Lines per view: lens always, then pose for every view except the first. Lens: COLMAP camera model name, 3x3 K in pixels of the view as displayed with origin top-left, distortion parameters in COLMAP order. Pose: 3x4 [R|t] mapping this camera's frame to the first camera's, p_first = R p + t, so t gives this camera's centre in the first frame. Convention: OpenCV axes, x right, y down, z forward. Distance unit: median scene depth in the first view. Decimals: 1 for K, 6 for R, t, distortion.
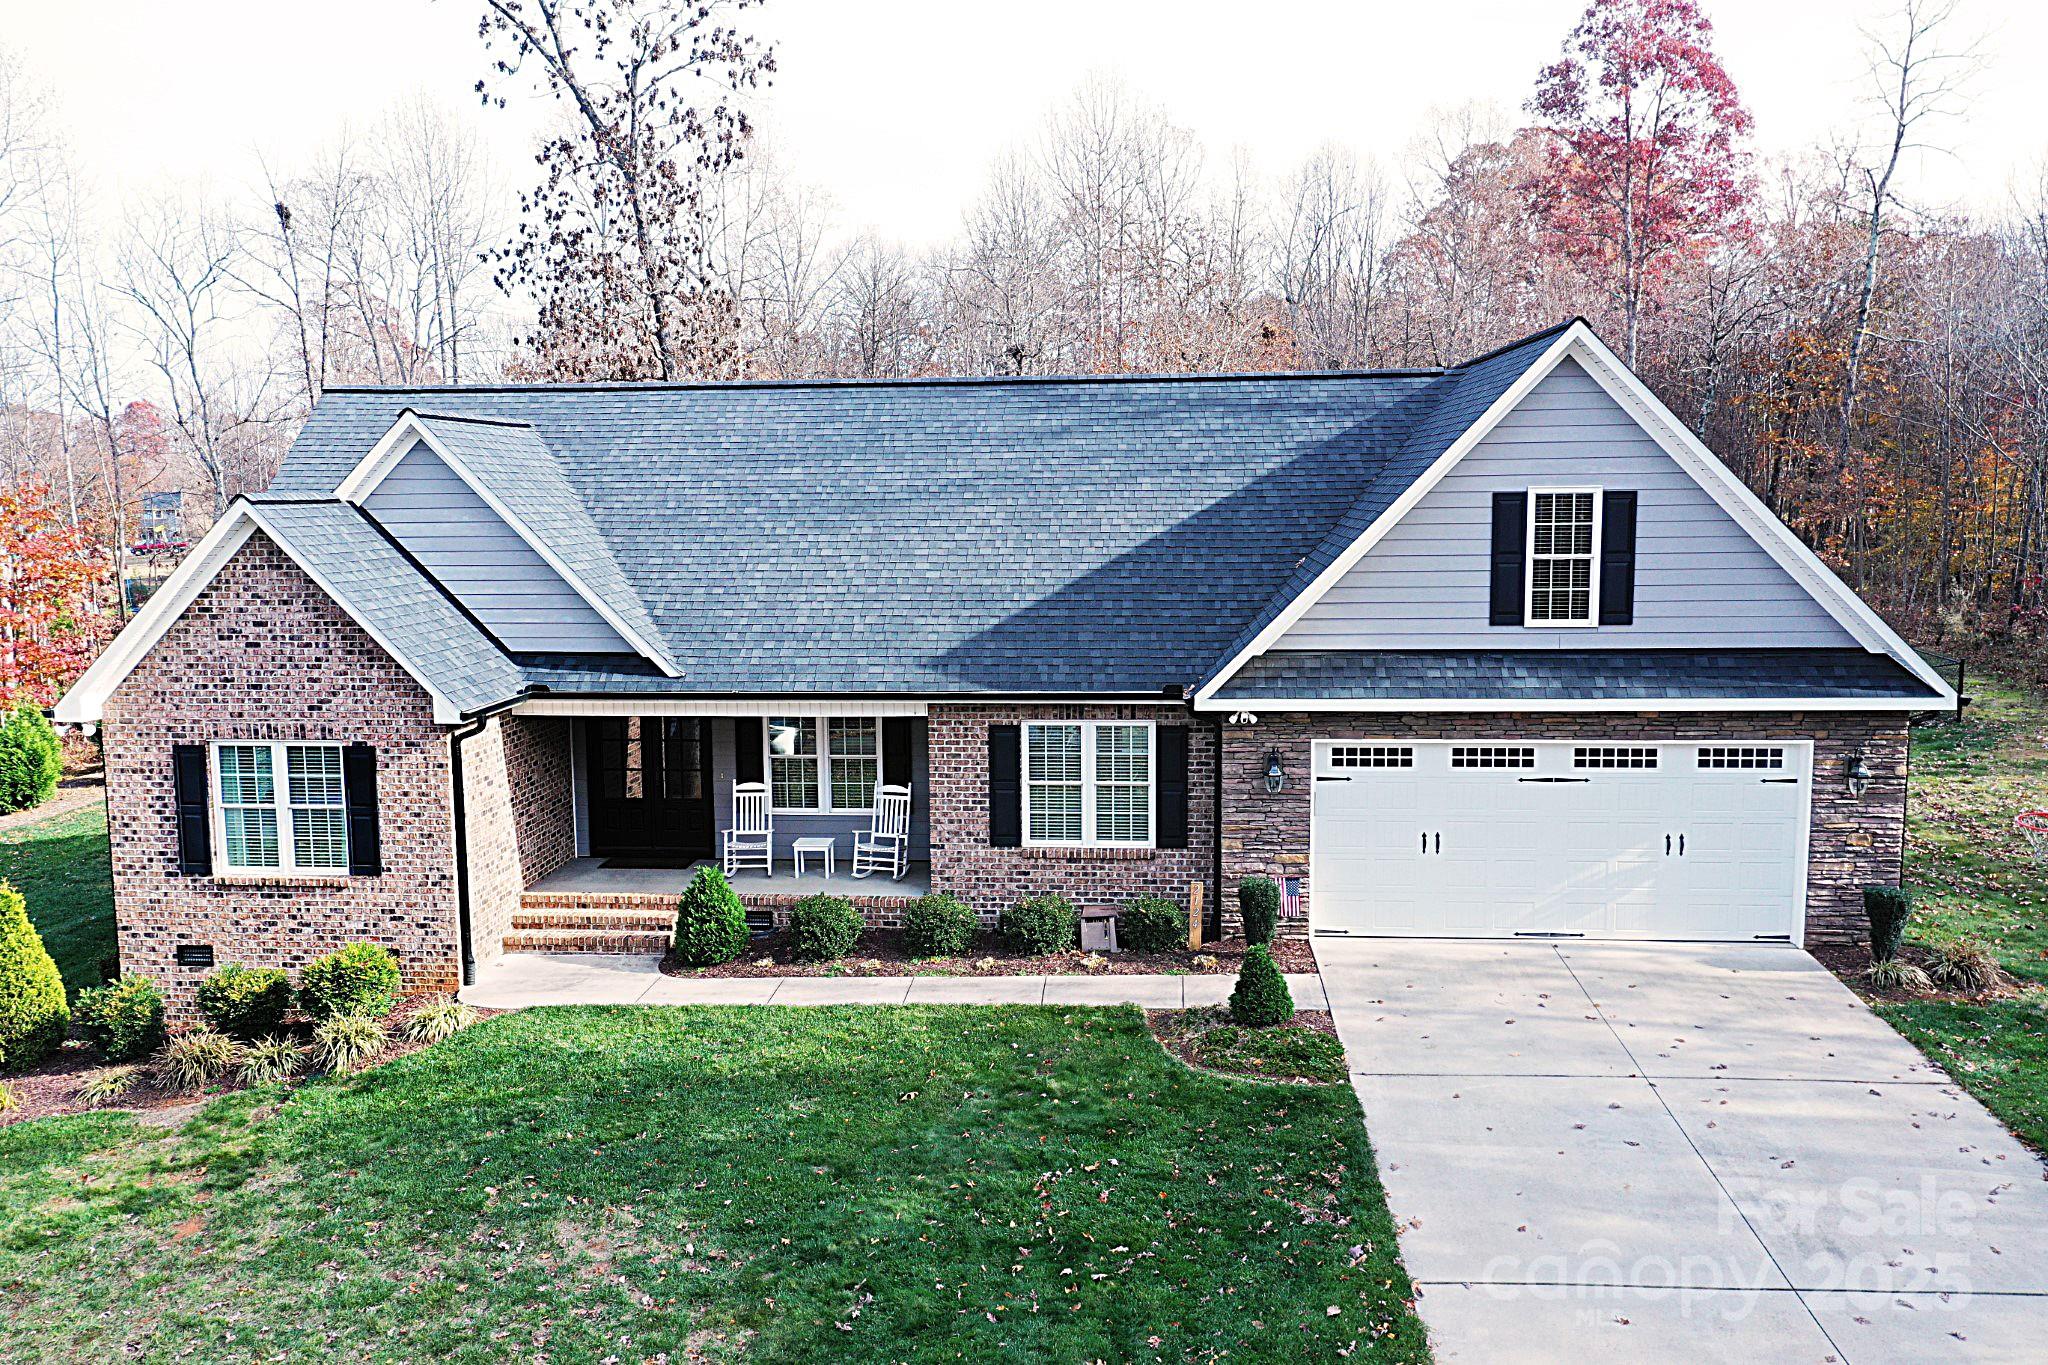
lens RADIAL K [[1625.4, 0, 1025.4], [0, 1625.4, 681.7], [0, 0, 1]] dist [0.007022, 0.005623]
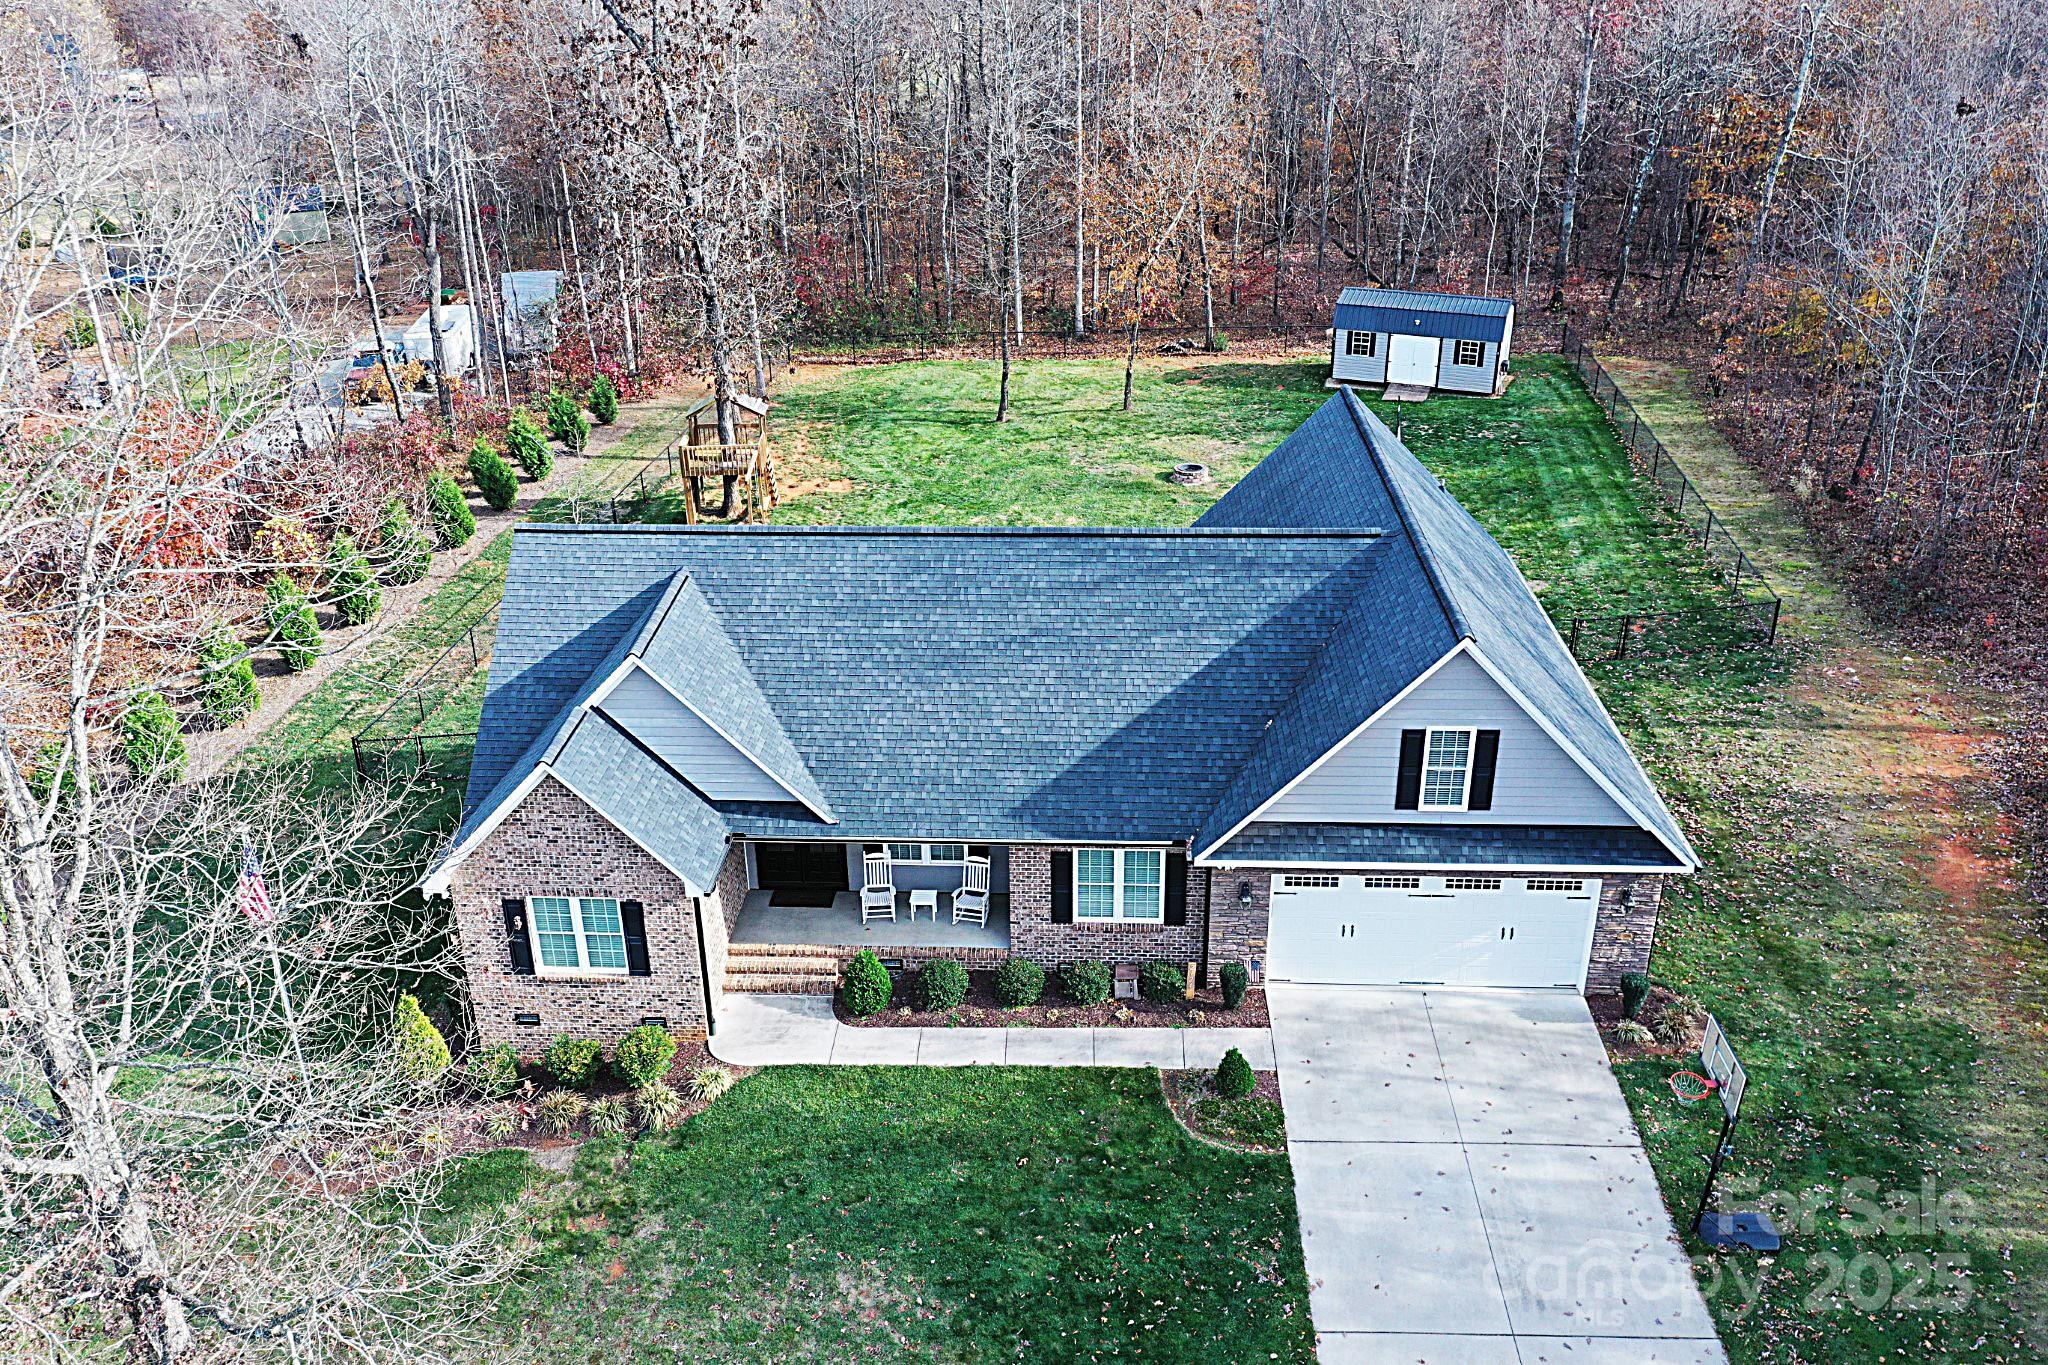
lens RADIAL K [[1625.4, 0, 1025.8], [0, 1625.4, 680.7], [0, 0, 1]] dist [0.007022, 0.005623]
pose [[0.999335, -0.017699, 0.031874, -0.093716], [0.006733, 0.948808, 0.315782, -0.611099], [-0.035831, -0.315358, 0.948296, -0.348845]]
